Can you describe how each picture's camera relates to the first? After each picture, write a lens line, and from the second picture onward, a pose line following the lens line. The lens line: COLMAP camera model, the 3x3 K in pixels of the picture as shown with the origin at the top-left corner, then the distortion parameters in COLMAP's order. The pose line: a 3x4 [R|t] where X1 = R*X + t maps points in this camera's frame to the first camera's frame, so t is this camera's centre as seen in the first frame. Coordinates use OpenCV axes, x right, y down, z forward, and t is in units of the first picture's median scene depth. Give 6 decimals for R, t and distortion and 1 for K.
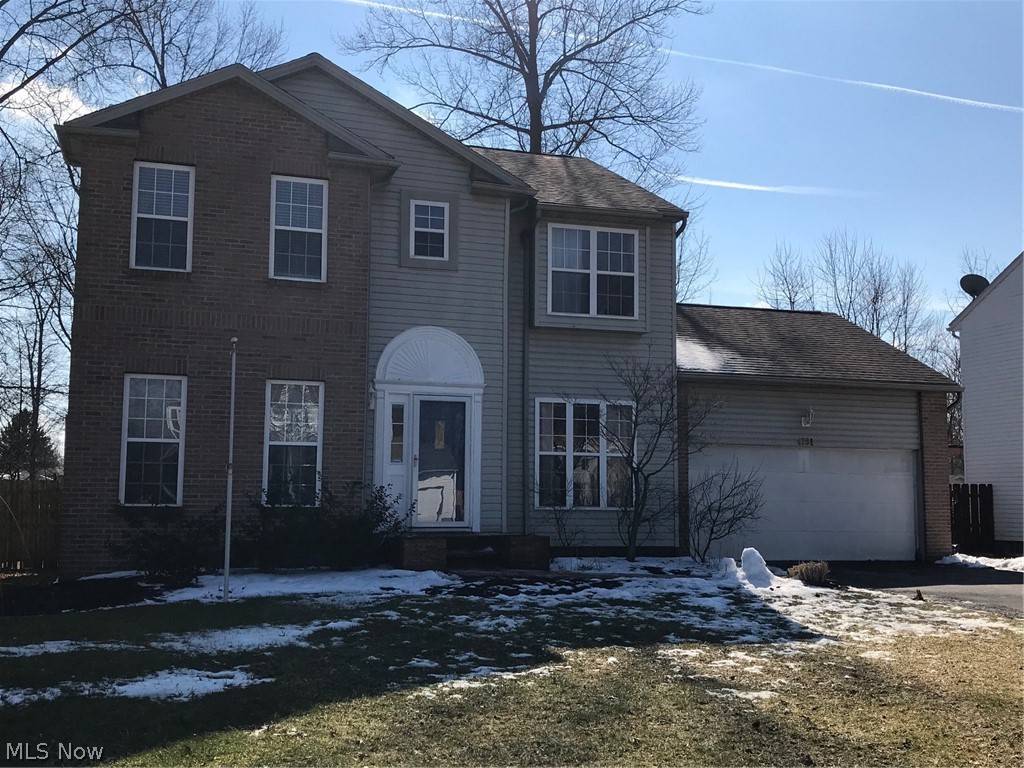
lens RADIAL K [[1132.8, 0, 512.0], [0, 1132.8, 384.0], [0, 0, 1]] dist [0.098524, -0.034648]
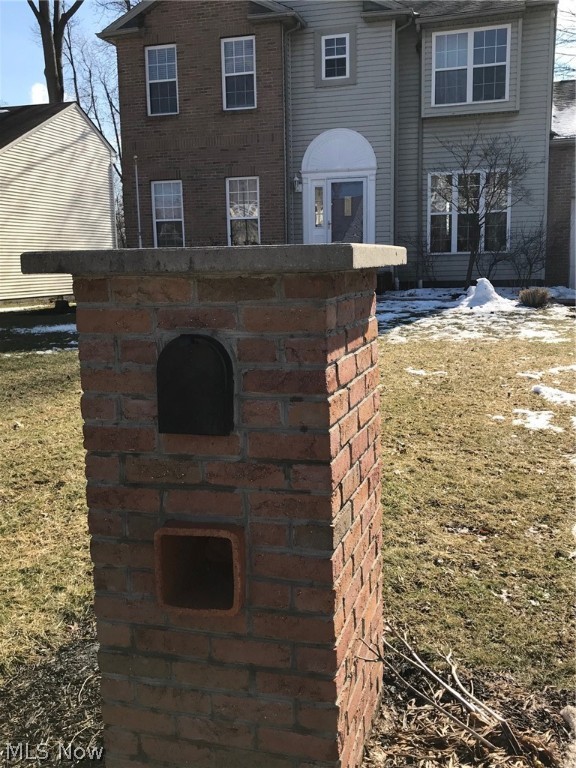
lens RADIAL K [[769.7, 0, 288.0], [0, 769.7, 384.0], [0, 0, 1]] dist [0.045162, -0.045396]
pose [[0.822250, 0.063250, -0.565601, 0.445021], [0.085482, 0.968806, 0.232611, 0.028959], [0.562670, -0.239613, 0.791194, 0.107029]]
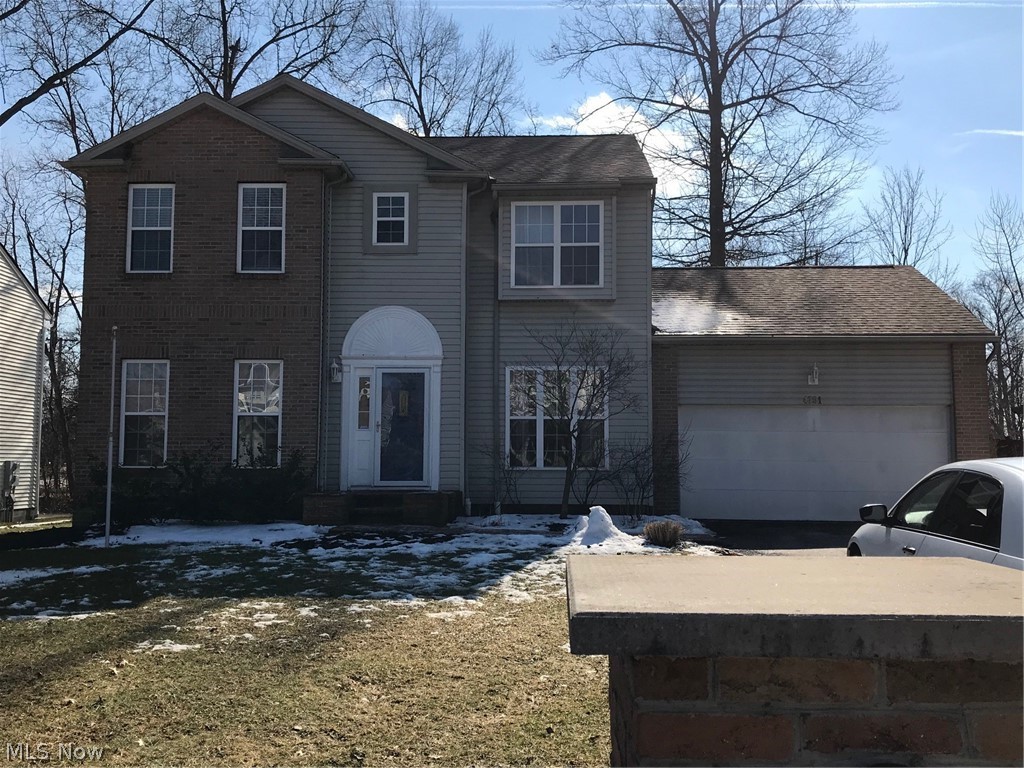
lens RADIAL K [[1011.7, 0, 512.0], [0, 1011.7, 384.0], [0, 0, 1]] dist [0.124595, -0.336592]
pose [[0.938582, -0.032936, -0.343480, 0.370451], [0.041044, 0.999023, 0.016360, 0.013918], [0.342605, -0.029453, 0.939018, 0.103917]]
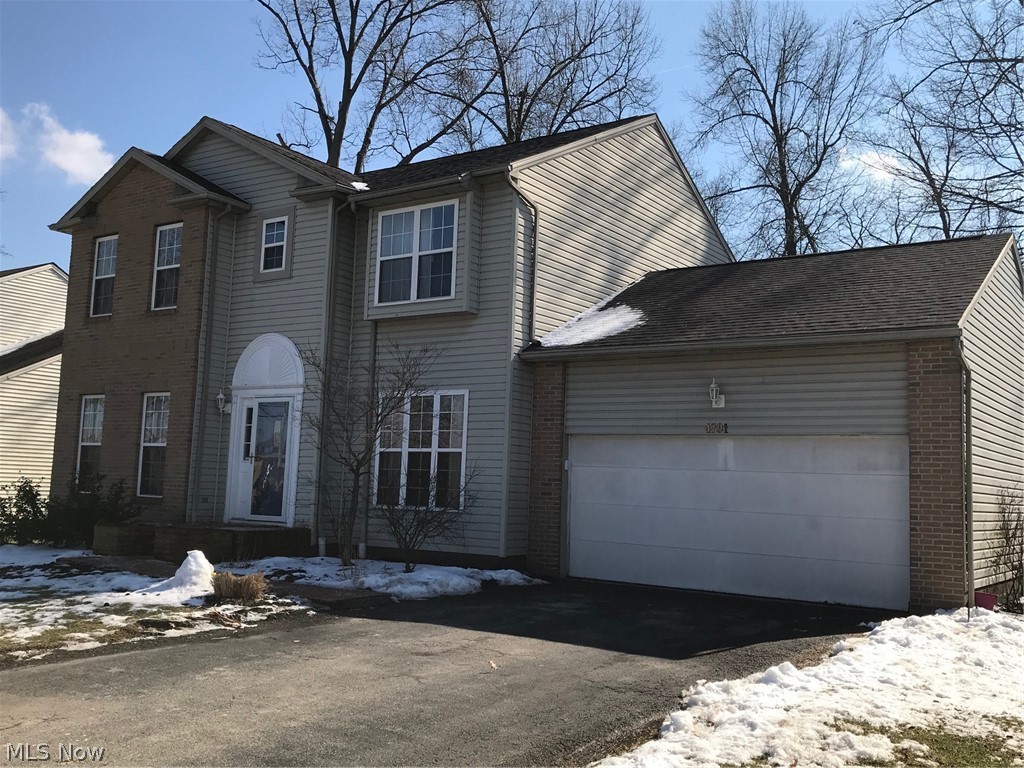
lens RADIAL K [[1011.7, 0, 512.0], [0, 1011.7, 384.0], [0, 0, 1]] dist [0.124595, -0.336592]
pose [[0.599883, -0.070572, -0.796969, 0.818464], [0.052461, 0.997428, -0.048836, 0.055250], [0.798366, -0.012514, 0.602043, 0.590378]]
